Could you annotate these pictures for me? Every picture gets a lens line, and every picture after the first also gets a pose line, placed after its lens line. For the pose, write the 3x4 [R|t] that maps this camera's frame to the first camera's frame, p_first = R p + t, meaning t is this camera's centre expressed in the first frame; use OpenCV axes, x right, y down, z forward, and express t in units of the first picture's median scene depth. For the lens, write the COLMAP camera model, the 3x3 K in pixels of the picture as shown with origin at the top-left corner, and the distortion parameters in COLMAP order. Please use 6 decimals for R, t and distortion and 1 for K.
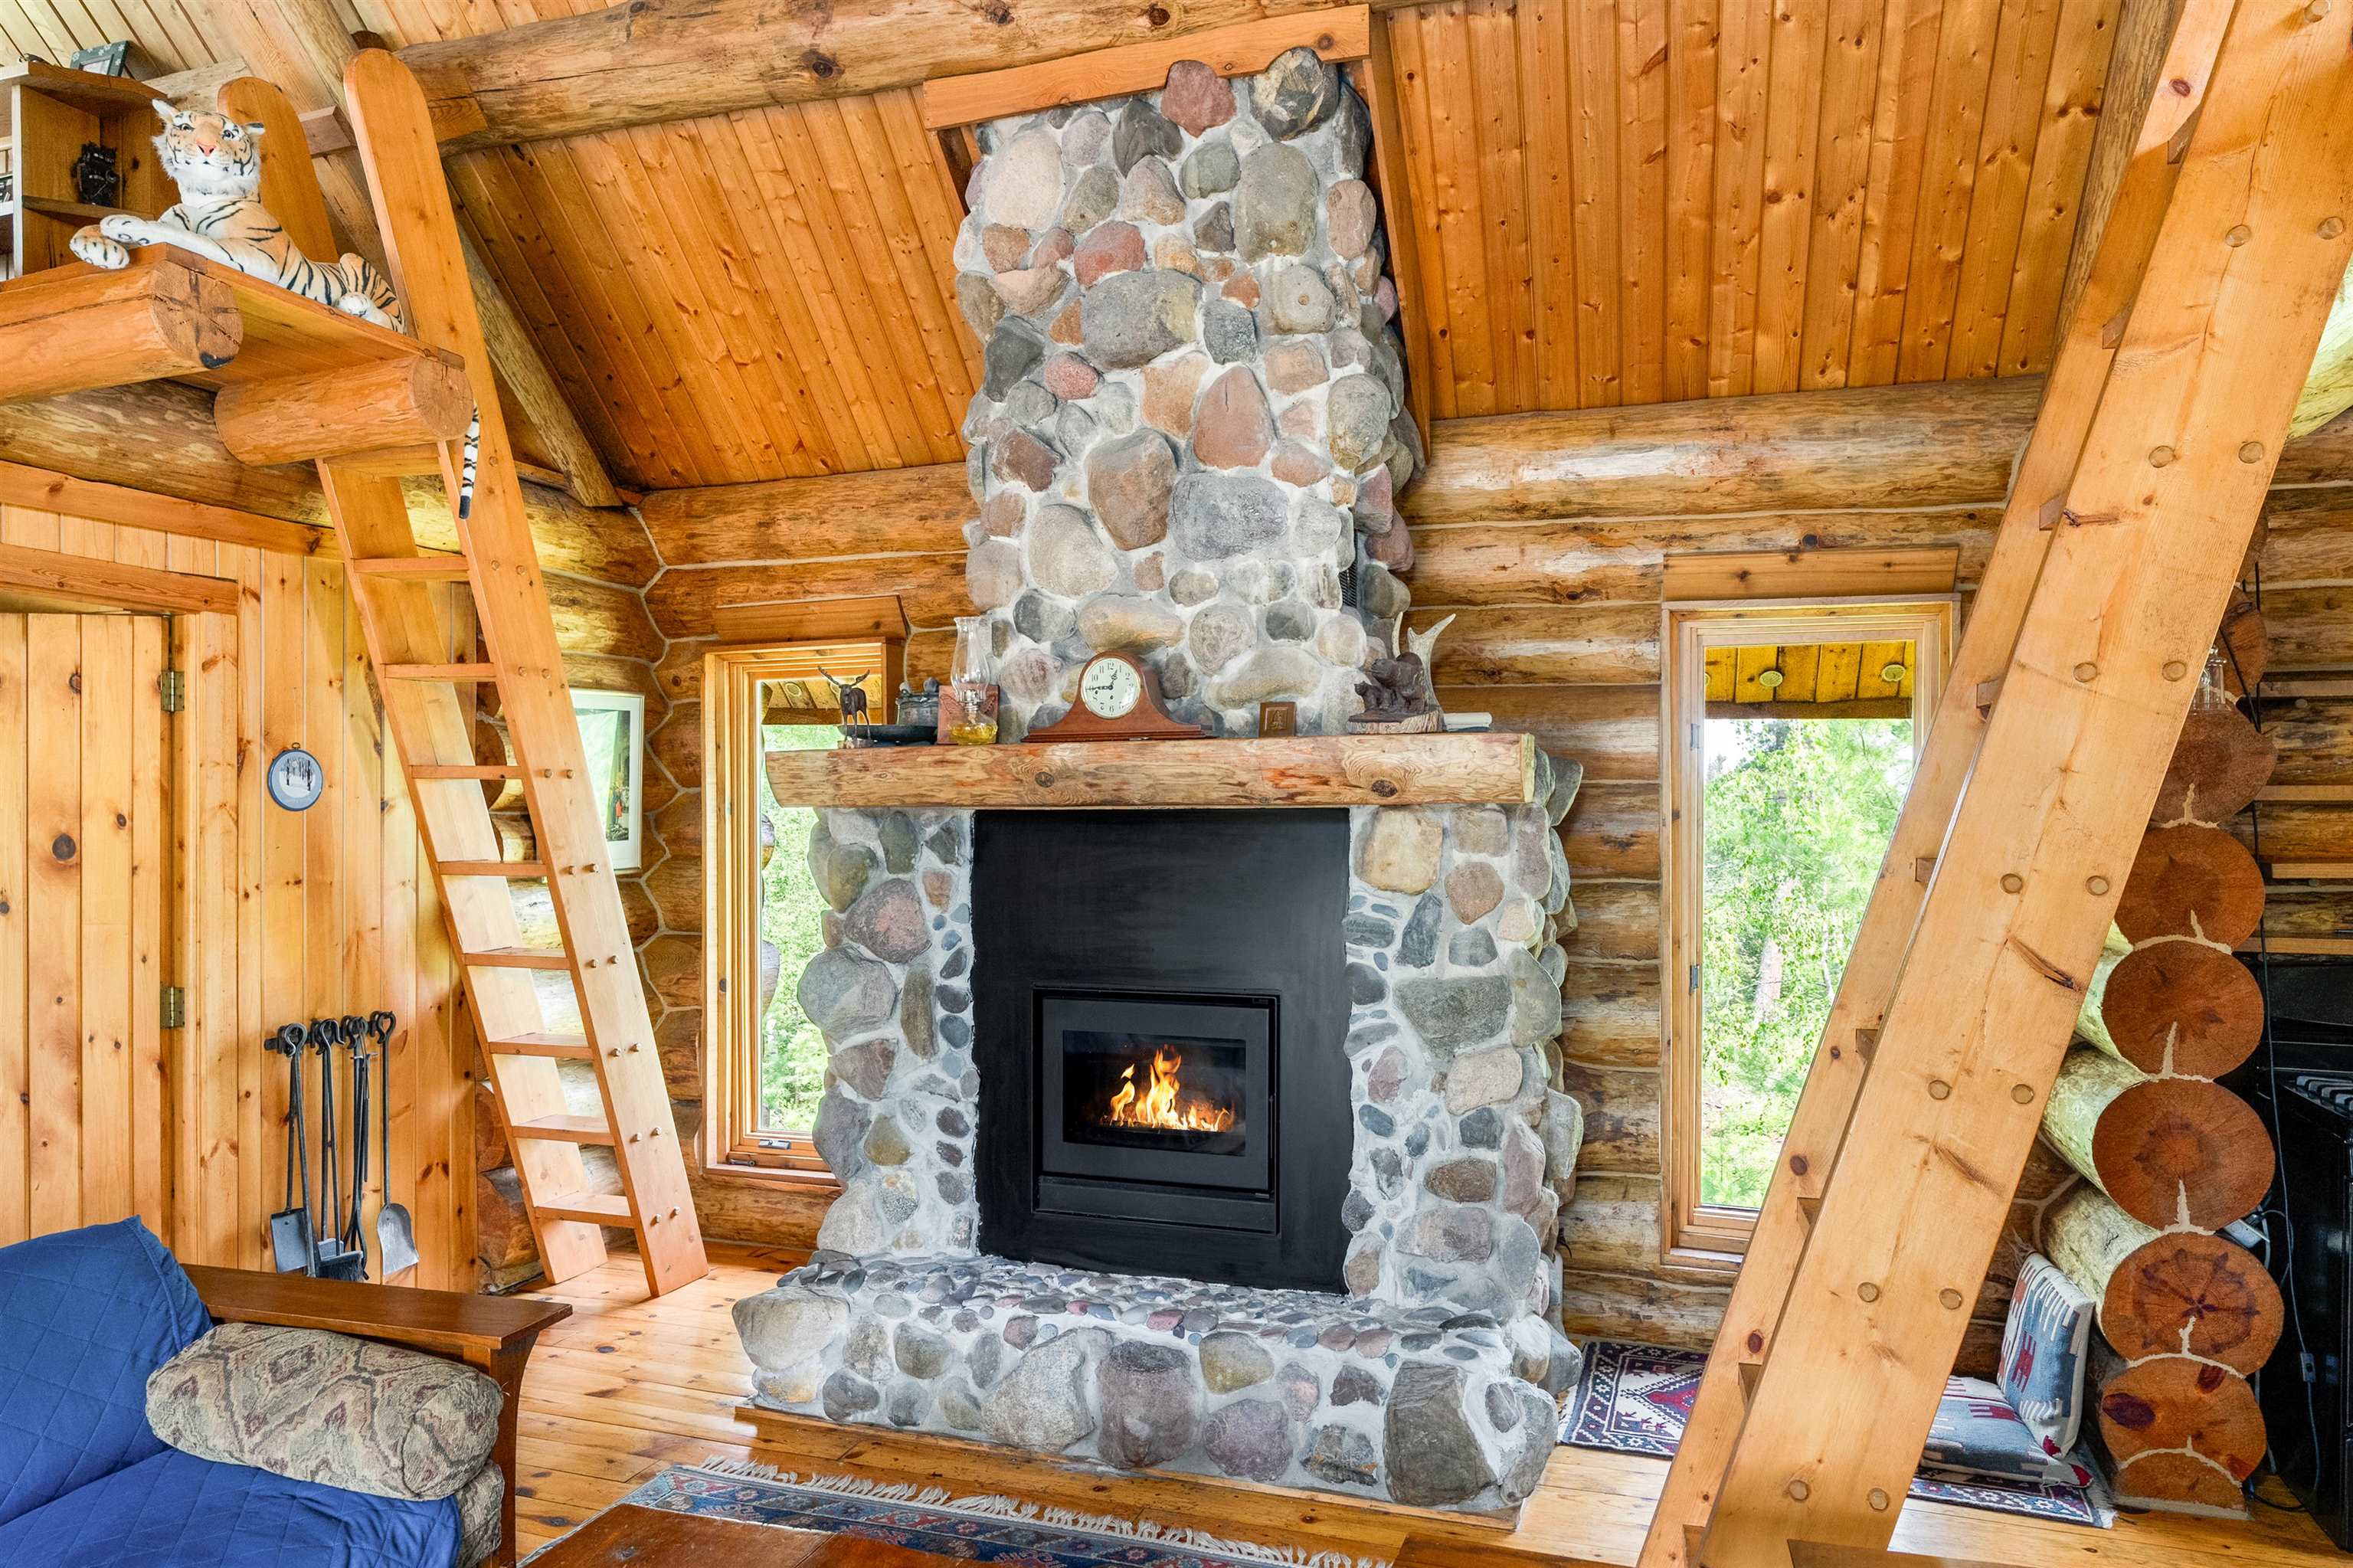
lens RADIAL K [[1489.9, 0, 1216.6], [0, 1489.9, 821.8], [0, 0, 1]] dist [-0.002349, 0.002475]
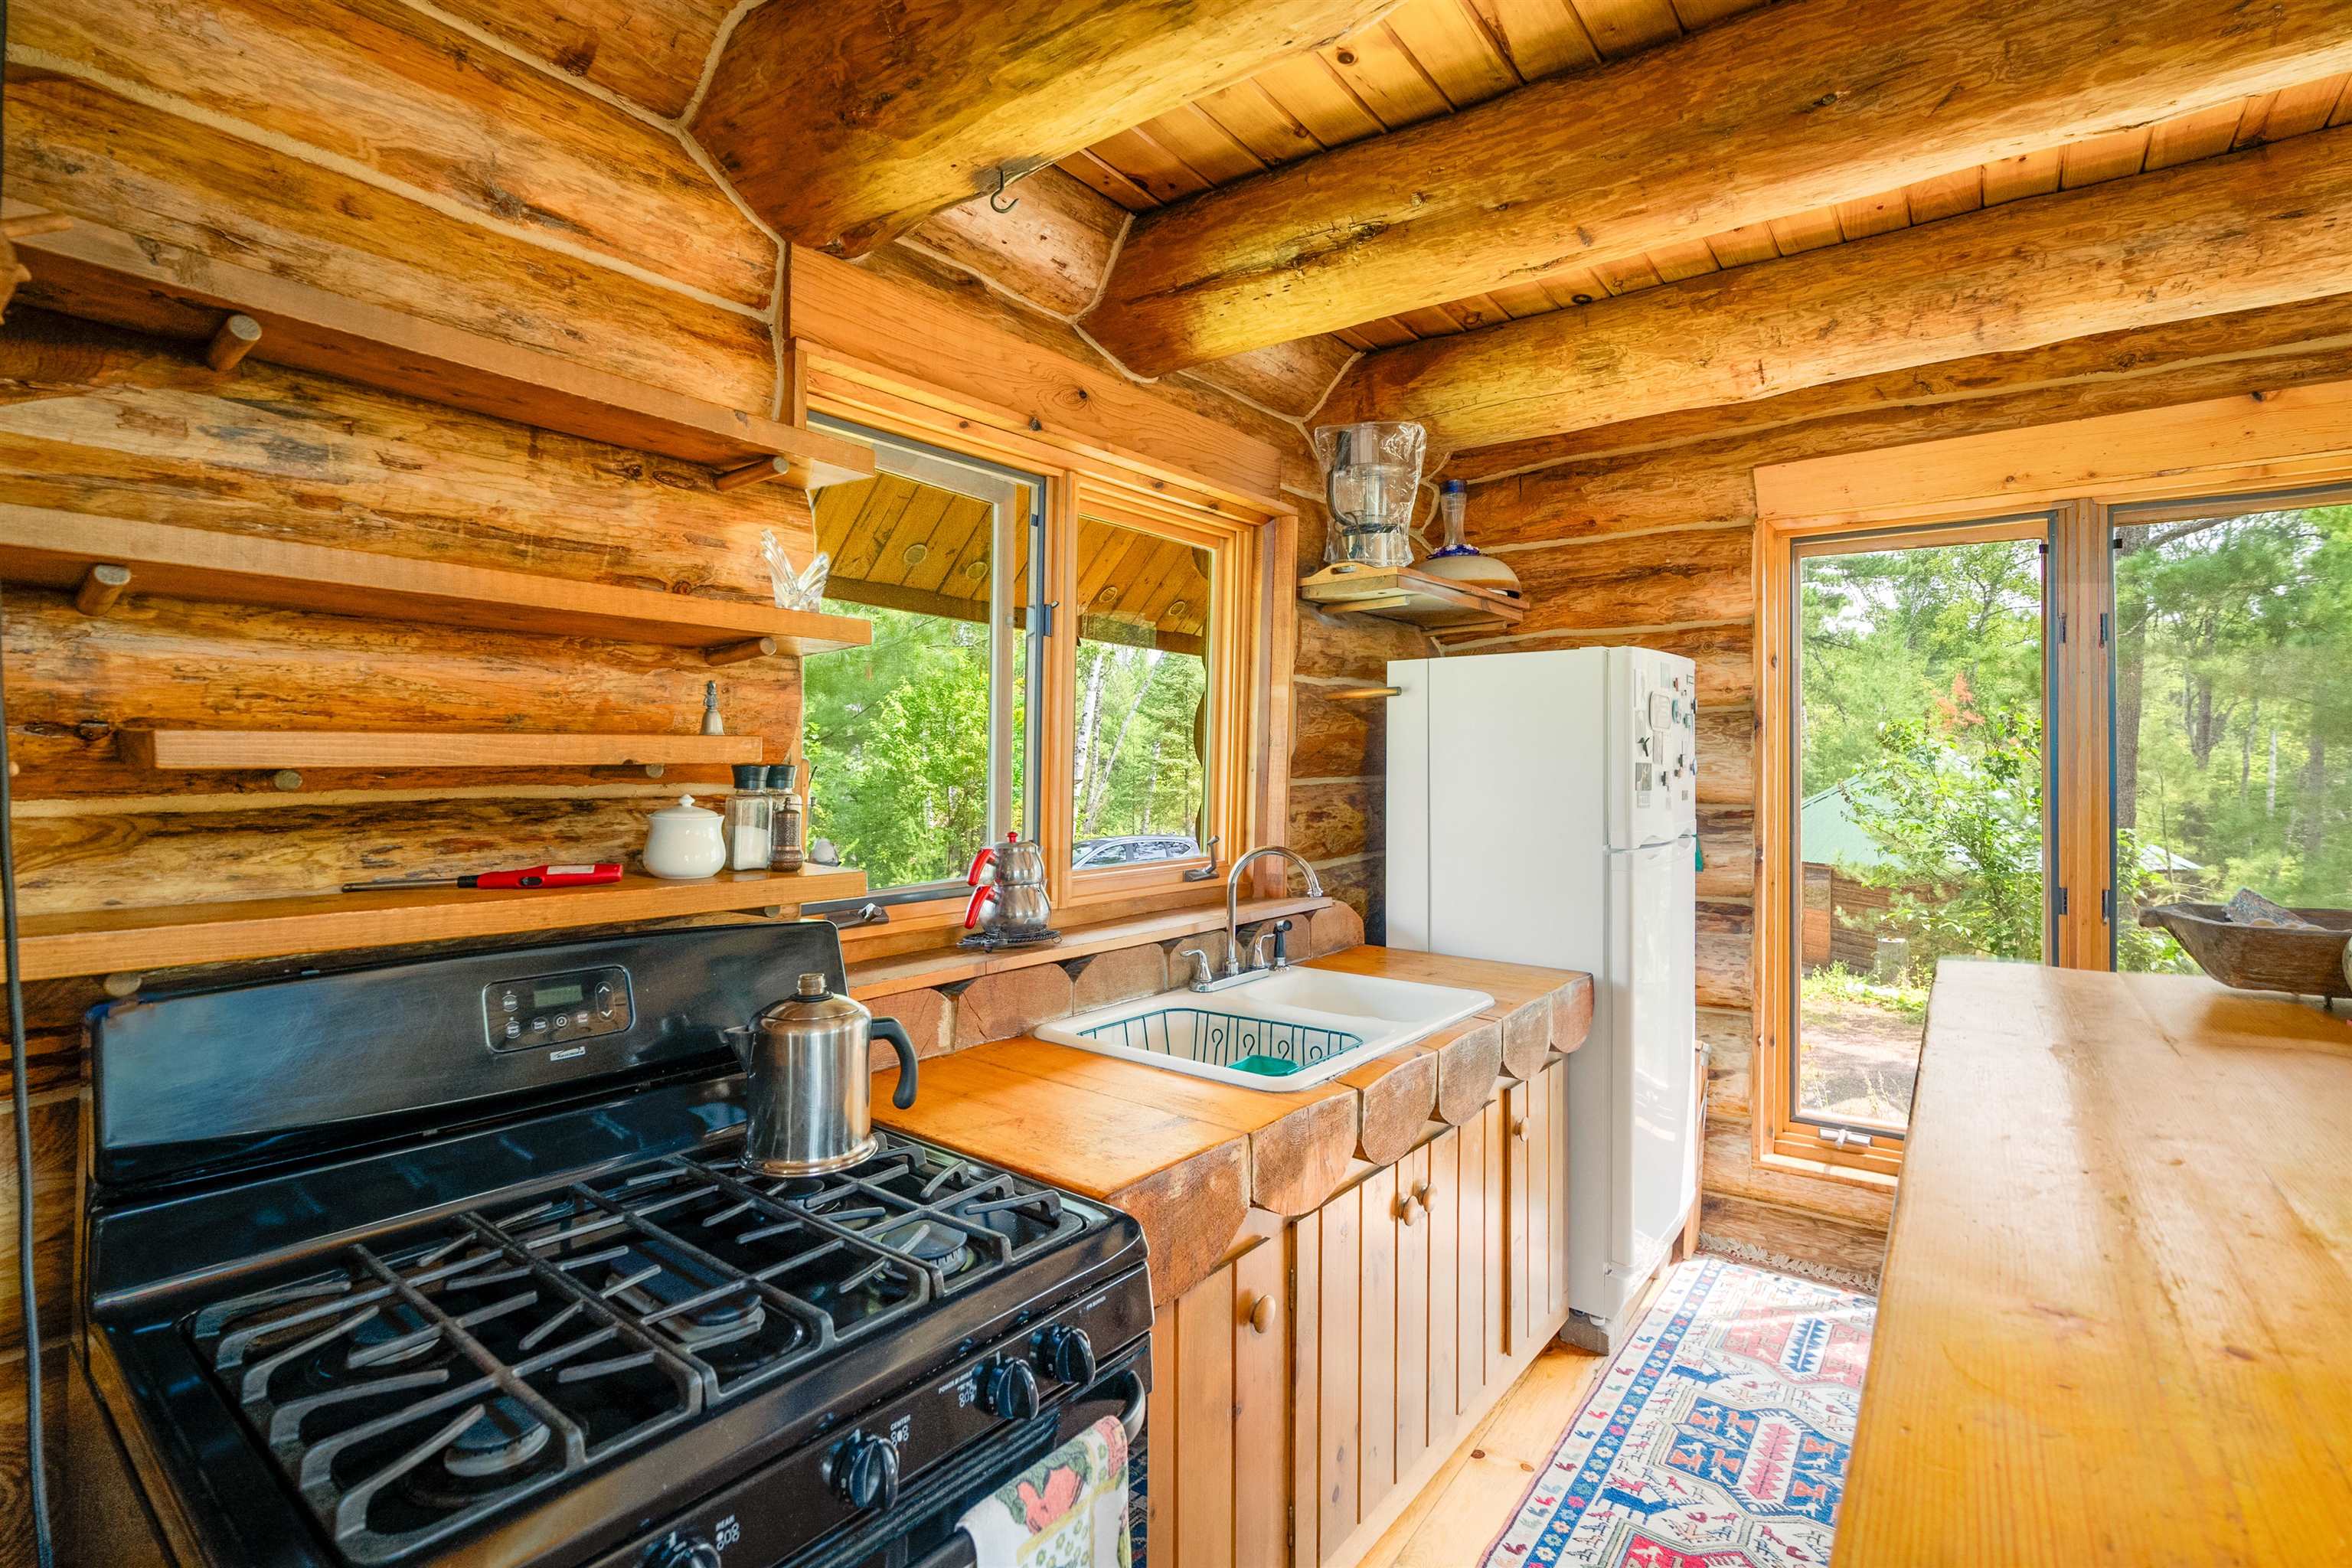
lens RADIAL K [[1068.6, 0, 1176.6], [0, 1068.6, 755.3], [0, 0, 1]] dist [-0.007289, 0.003415]
pose [[0.325708, 0.013528, 0.945374, 0.521420], [0.000498, 0.999895, -0.014480, 0.037172], [-0.945470, 0.005187, 0.325667, 0.647373]]
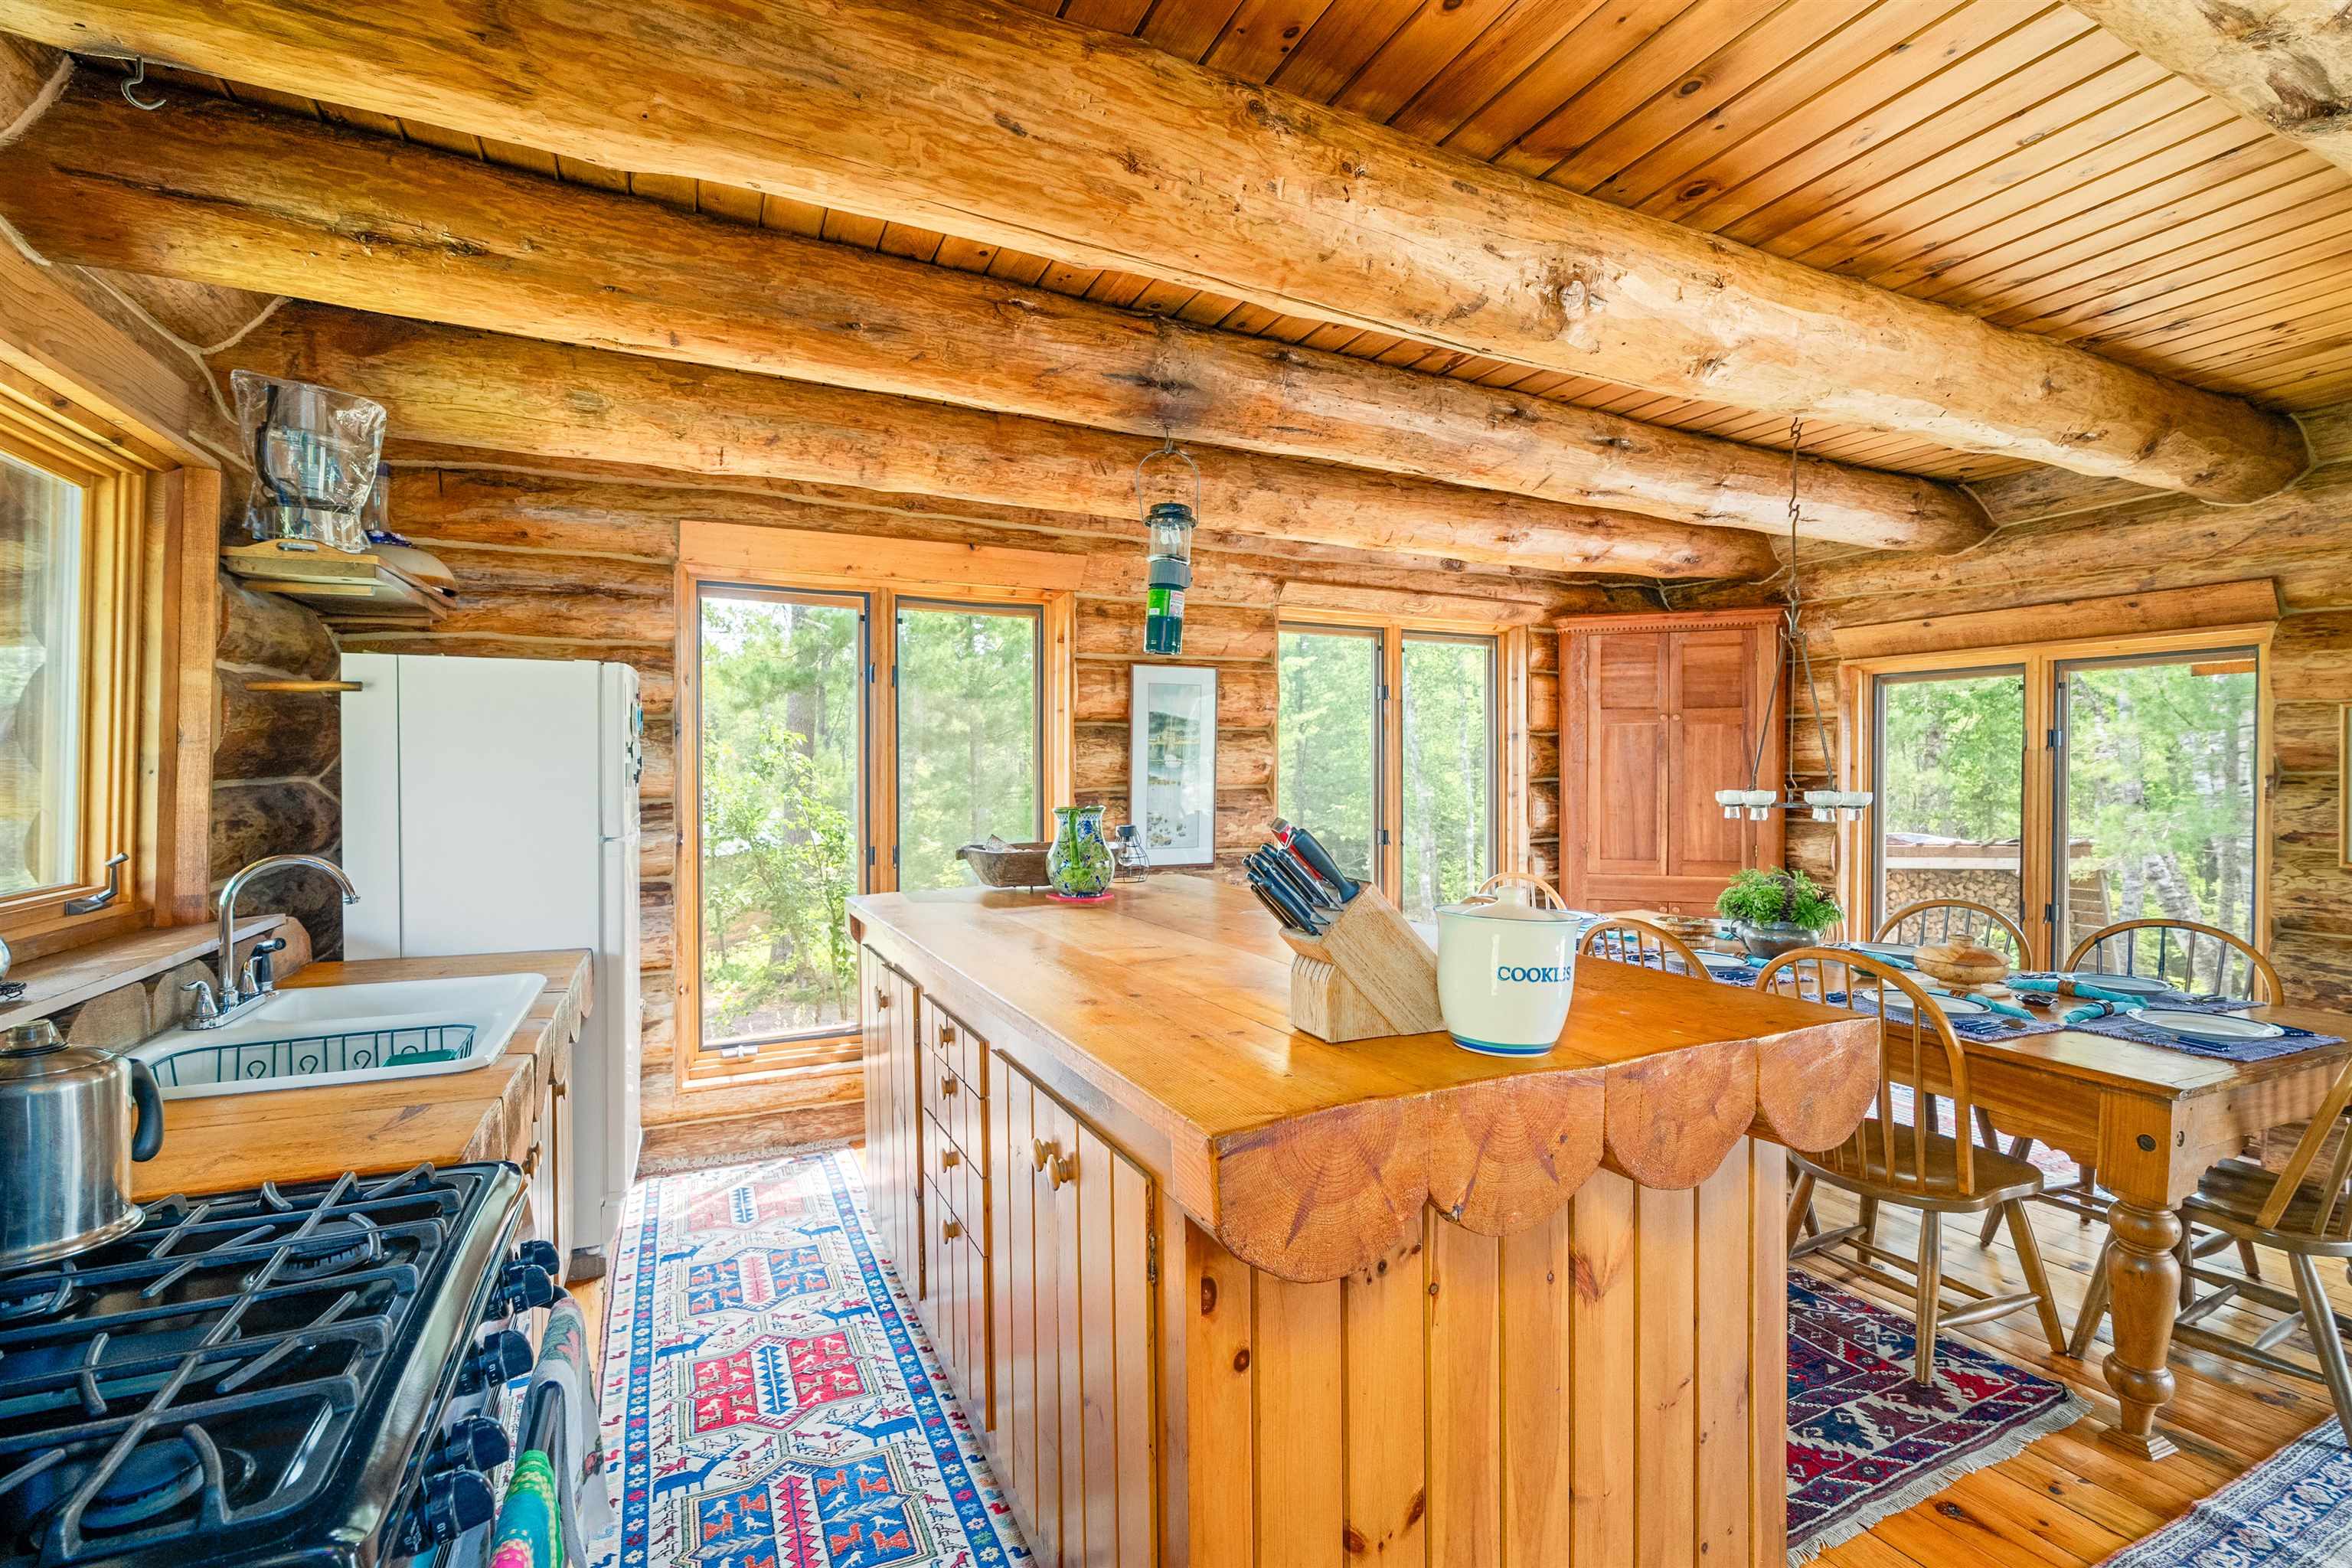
lens RADIAL K [[1068.6, 0, 1166.7], [0, 1068.6, 788.1], [0, 0, 1]] dist [-0.007289, 0.003415]
pose [[-0.685088, -0.009996, 0.728392, 0.404579], [0.006099, 0.999792, 0.019457, 0.037745], [-0.728435, 0.017772, -0.684884, 0.841999]]
